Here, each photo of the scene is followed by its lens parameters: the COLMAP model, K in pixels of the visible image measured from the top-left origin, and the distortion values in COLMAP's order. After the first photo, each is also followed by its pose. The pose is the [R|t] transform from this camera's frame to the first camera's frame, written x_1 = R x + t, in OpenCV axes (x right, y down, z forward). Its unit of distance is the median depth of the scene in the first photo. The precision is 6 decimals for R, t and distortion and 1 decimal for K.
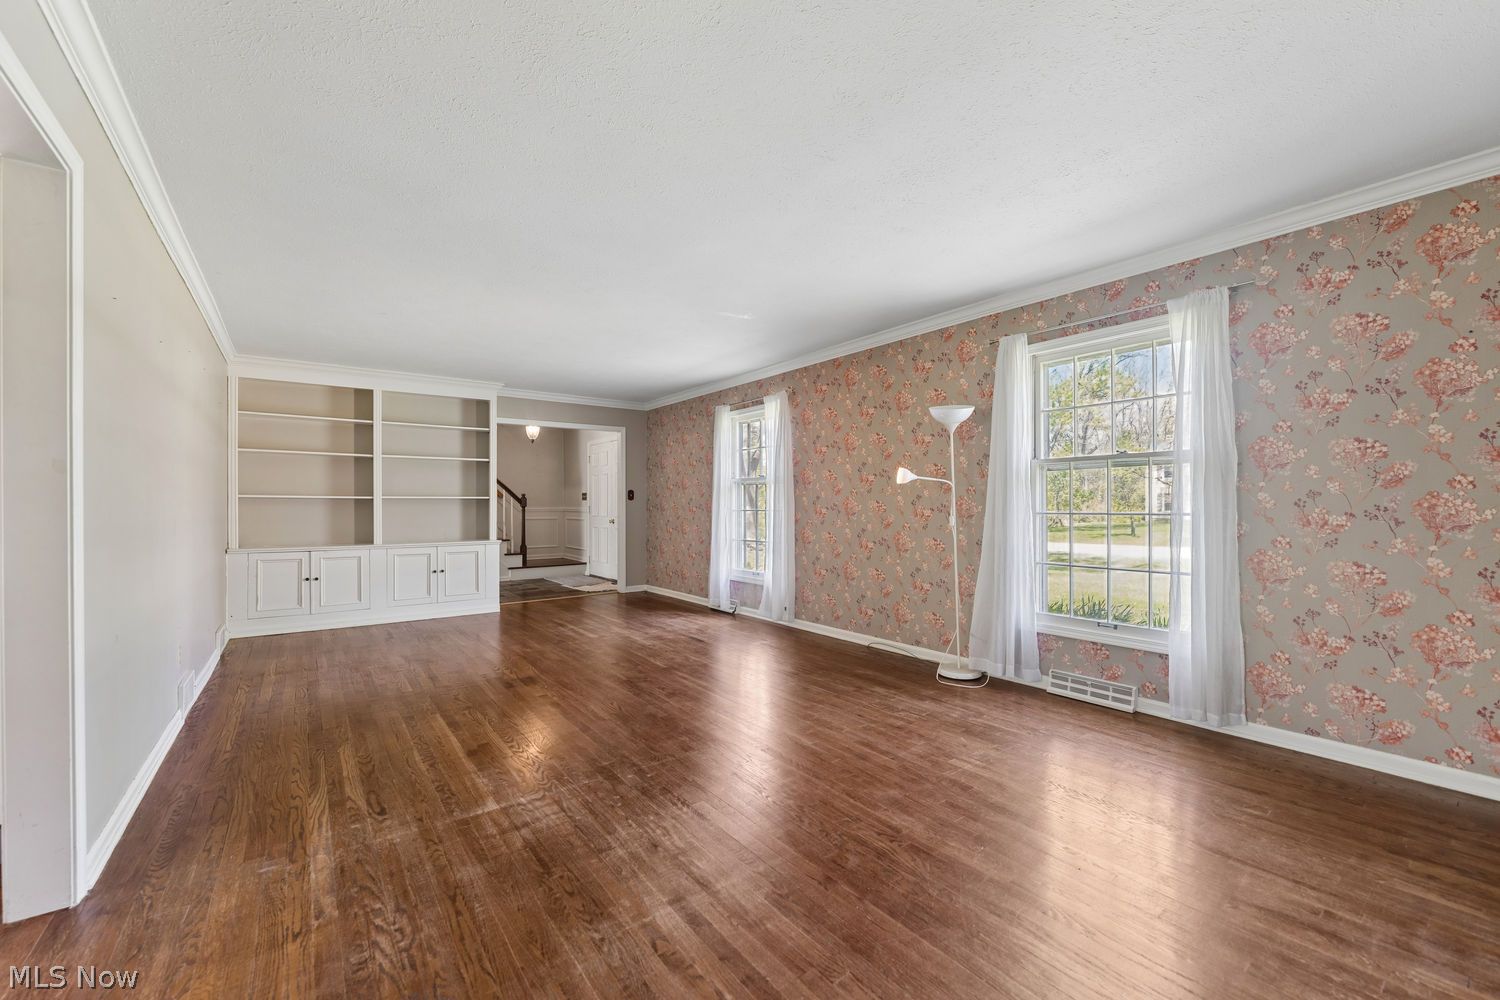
lens RADIAL K [[600.5, 0, 735.1], [0, 600.5, 509.1], [0, 0, 1]] dist [-0.004093, 0.000578]
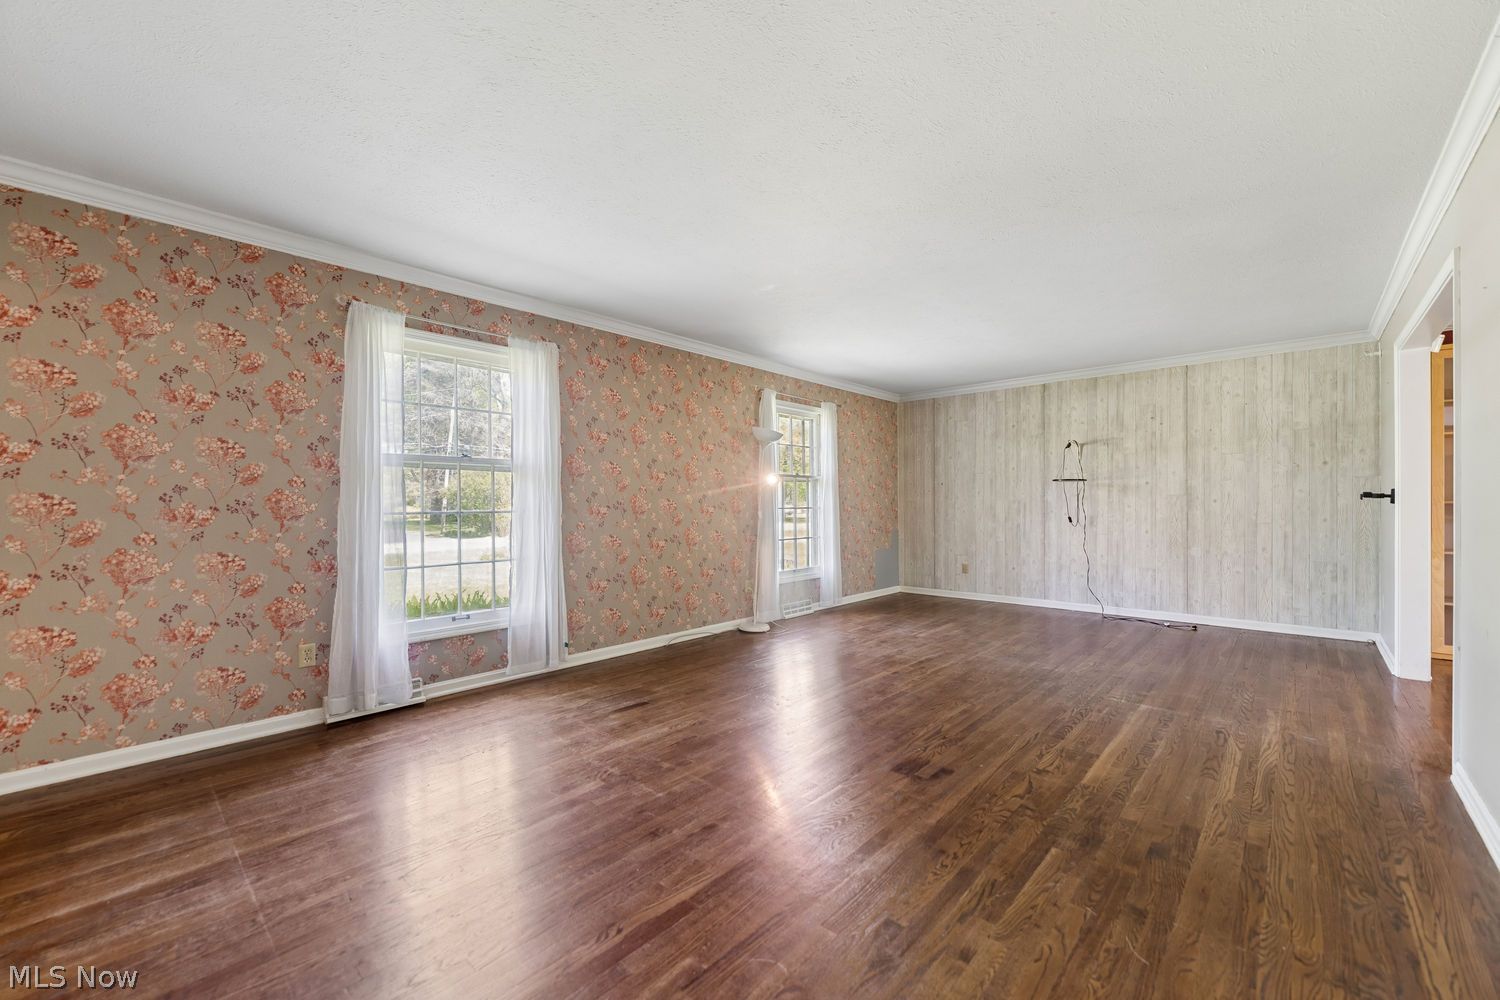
lens RADIAL K [[600.5, 0, 760.6], [0, 600.5, 500.1], [0, 0, 1]] dist [-0.004093, 0.000578]
pose [[-0.212898, 0.008590, 0.977037, -0.844564], [0.010232, 0.999926, -0.006561, -0.003412], [-0.977021, 0.008600, -0.212970, 1.146435]]
